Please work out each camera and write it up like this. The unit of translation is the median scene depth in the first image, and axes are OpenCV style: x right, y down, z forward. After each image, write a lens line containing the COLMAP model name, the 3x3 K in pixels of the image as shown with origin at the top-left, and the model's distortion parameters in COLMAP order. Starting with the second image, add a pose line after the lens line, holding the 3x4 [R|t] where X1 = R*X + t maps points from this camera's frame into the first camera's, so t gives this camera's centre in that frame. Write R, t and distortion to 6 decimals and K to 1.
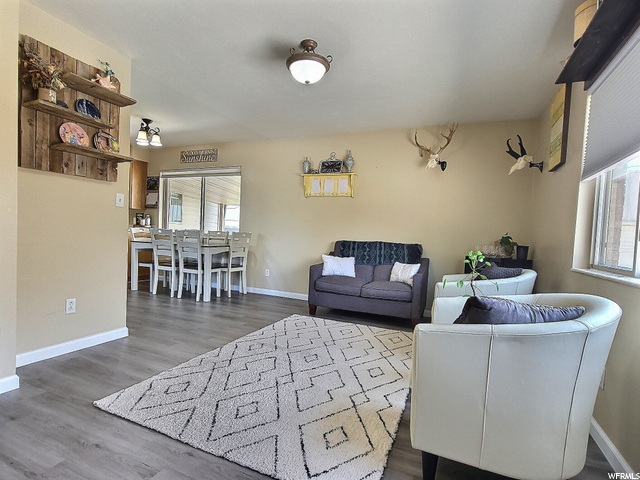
lens RADIAL K [[346.7, 0, 314.1], [0, 346.7, 249.6], [0, 0, 1]] dist [0.003966, 0.000900]
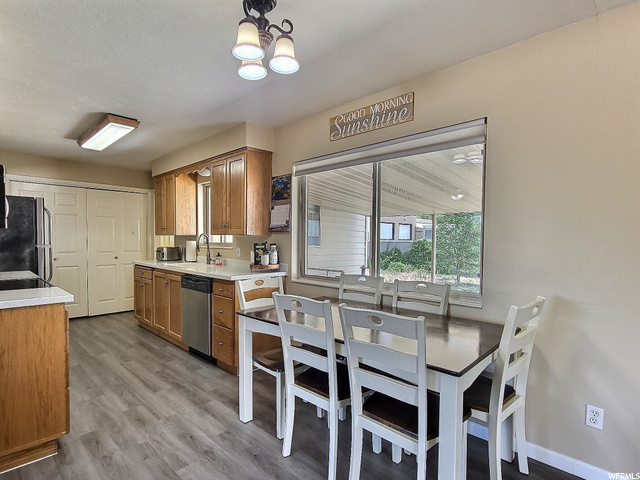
lens RADIAL K [[346.7, 0, 320.0], [0, 346.7, 240.5], [0, 0, 1]] dist [0.003966, 0.000900]
pose [[0.945281, -0.037716, -0.324069, -0.244352], [0.021456, 0.998332, -0.053604, -0.080293], [0.325550, 0.043718, 0.944514, 0.533969]]
